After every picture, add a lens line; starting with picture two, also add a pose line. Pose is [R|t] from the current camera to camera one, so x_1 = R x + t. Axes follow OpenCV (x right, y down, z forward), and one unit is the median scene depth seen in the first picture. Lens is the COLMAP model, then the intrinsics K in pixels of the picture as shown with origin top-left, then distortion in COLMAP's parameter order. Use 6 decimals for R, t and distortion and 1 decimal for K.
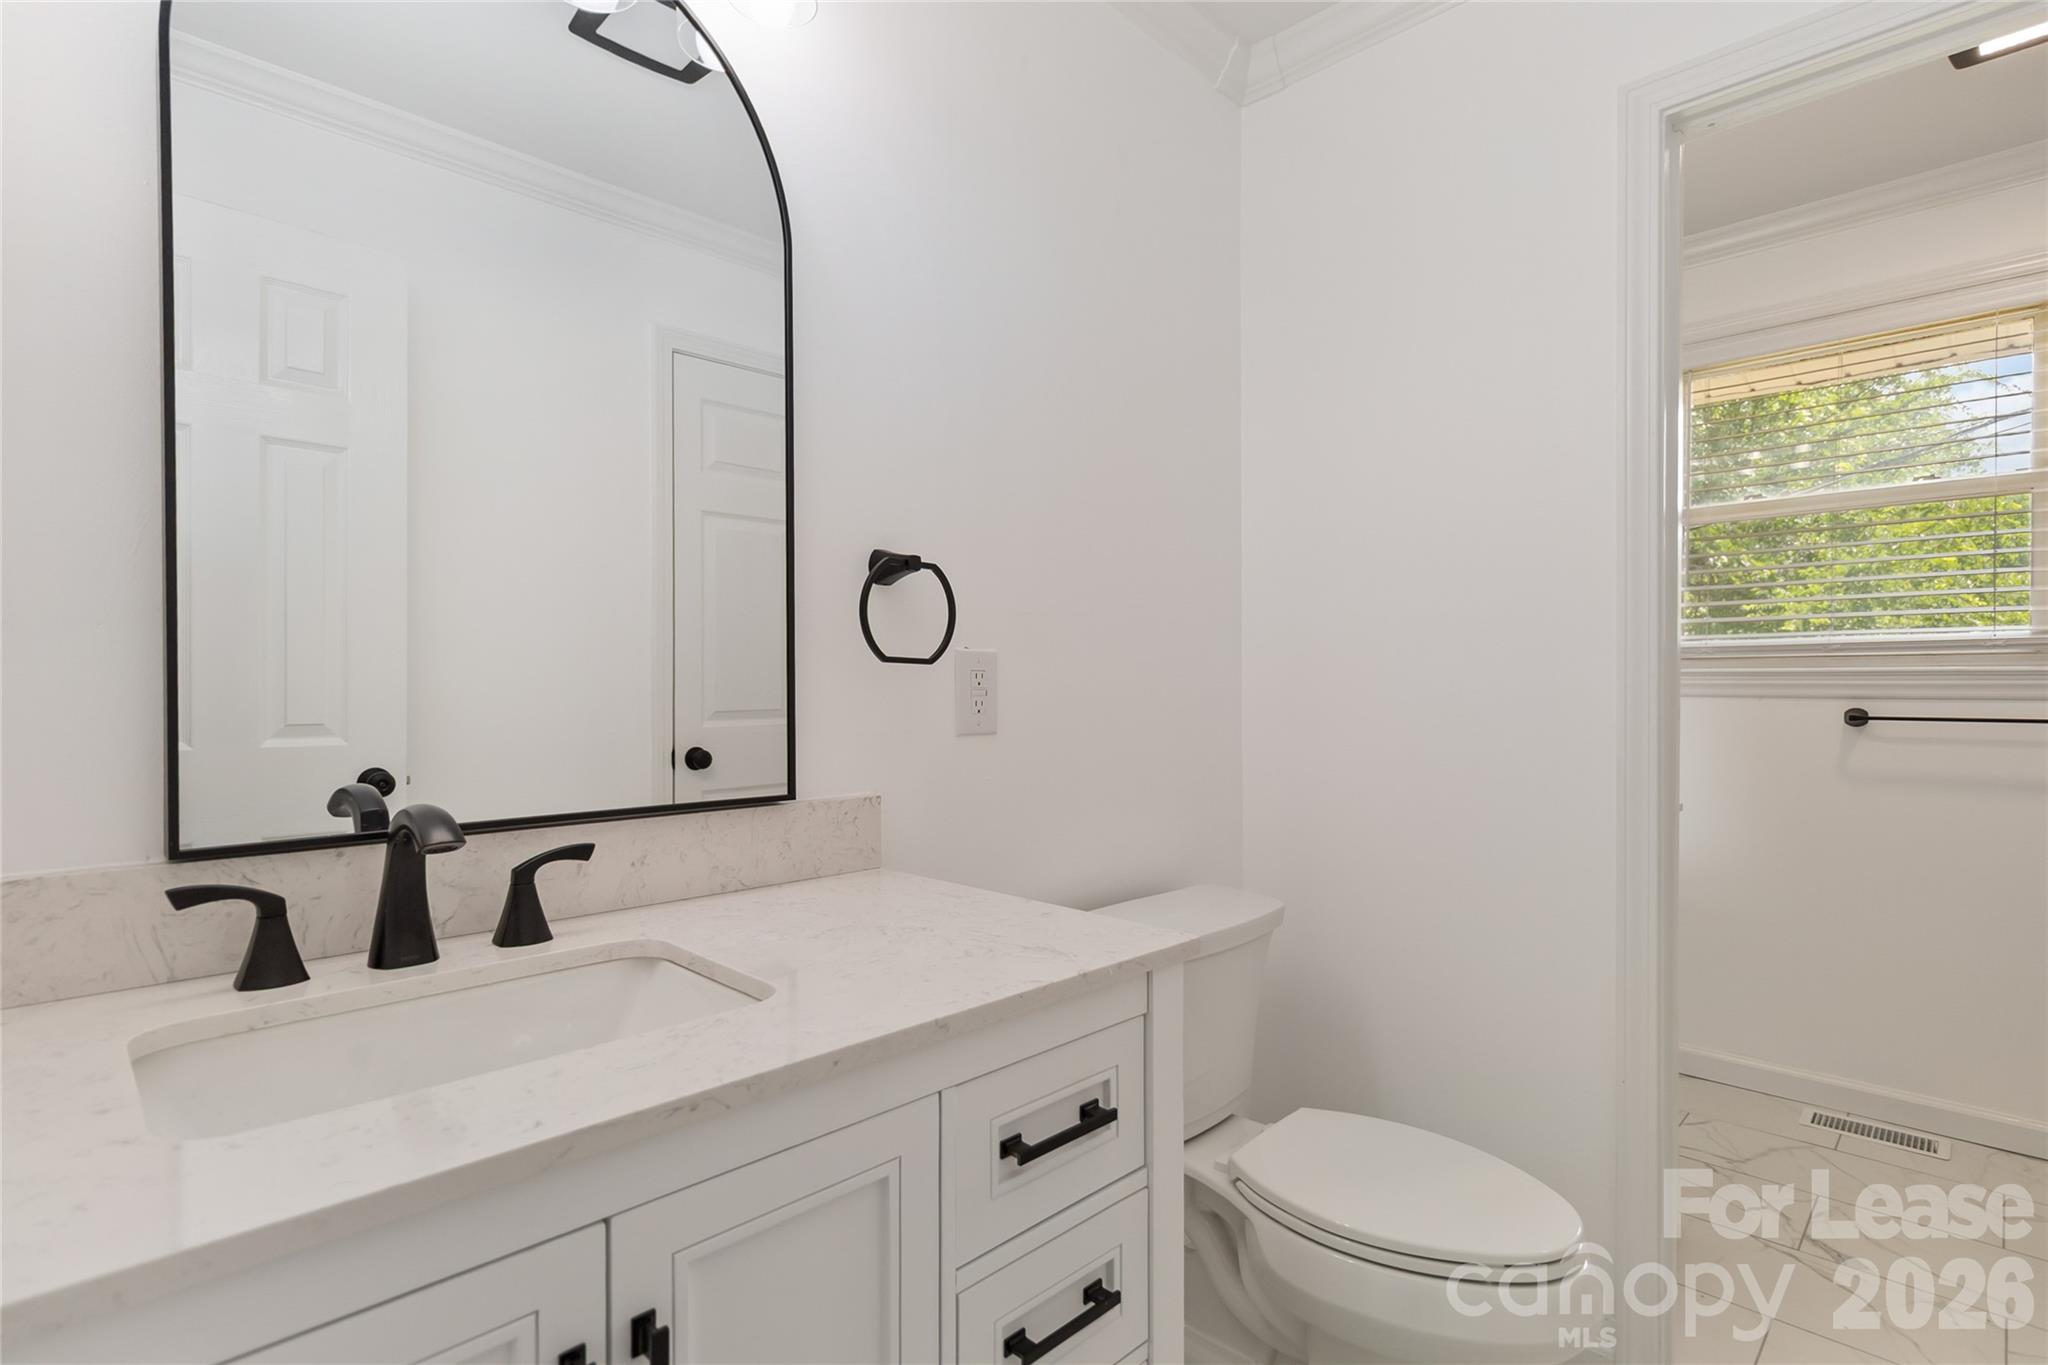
lens RADIAL K [[990.4, 0, 1033.7], [0, 990.4, 671.2], [0, 0, 1]] dist [-0.000455, 0.000124]
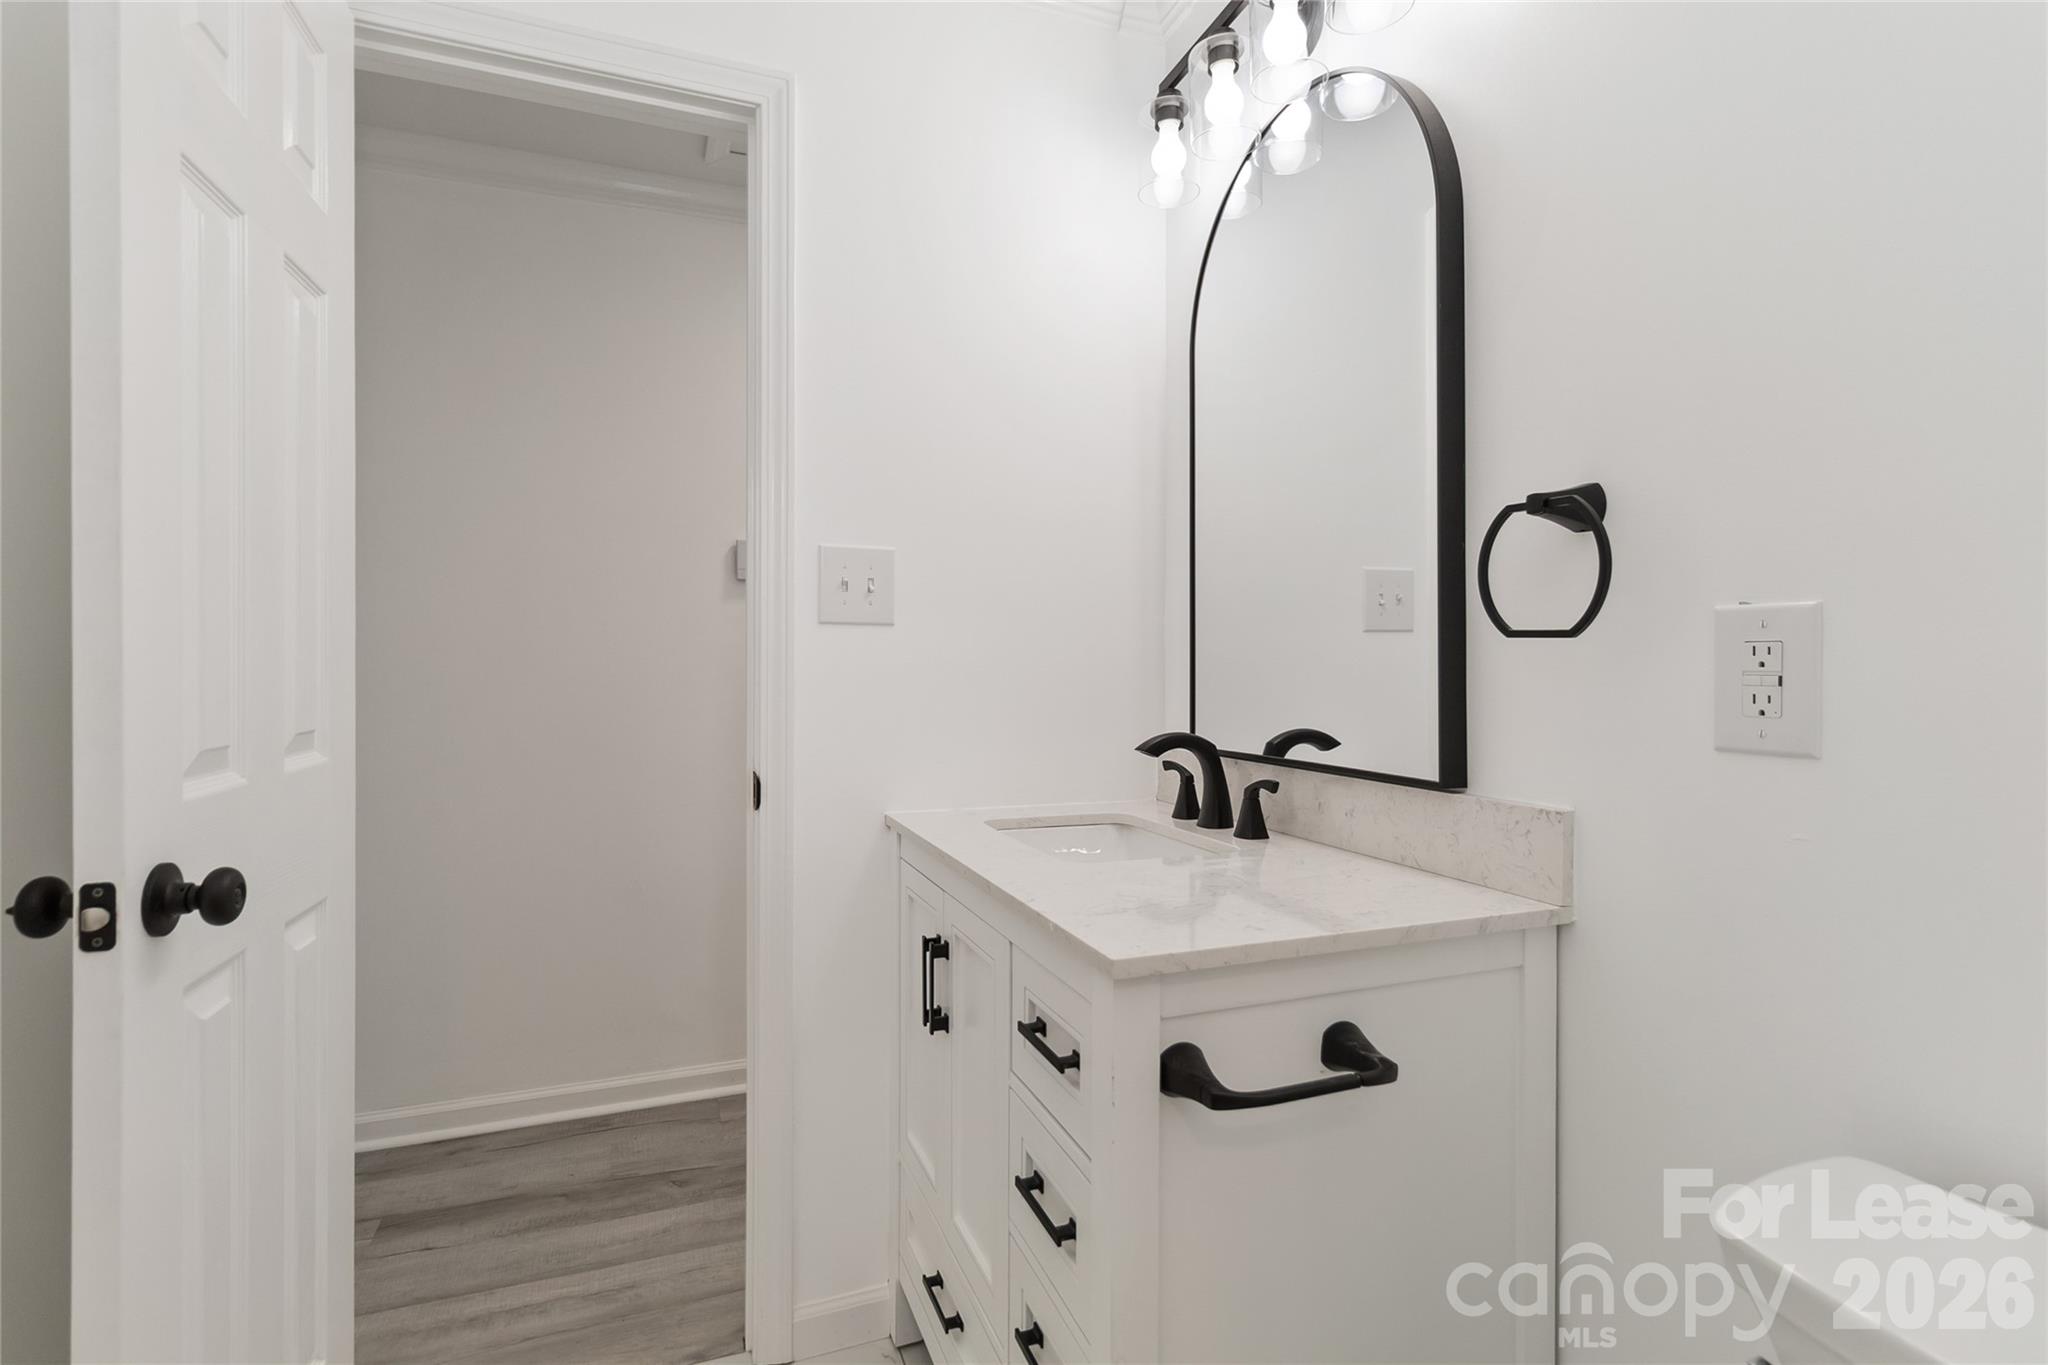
lens RADIAL K [[990.4, 0, 1033.7], [0, 990.4, 671.2], [0, 0, 1]] dist [-0.000455, 0.000124]
pose [[-0.416563, 0.001181, -0.909106, 0.723320], [0.006796, 0.999975, -0.001815, 0.016686], [0.909081, -0.006934, -0.416561, 0.976019]]
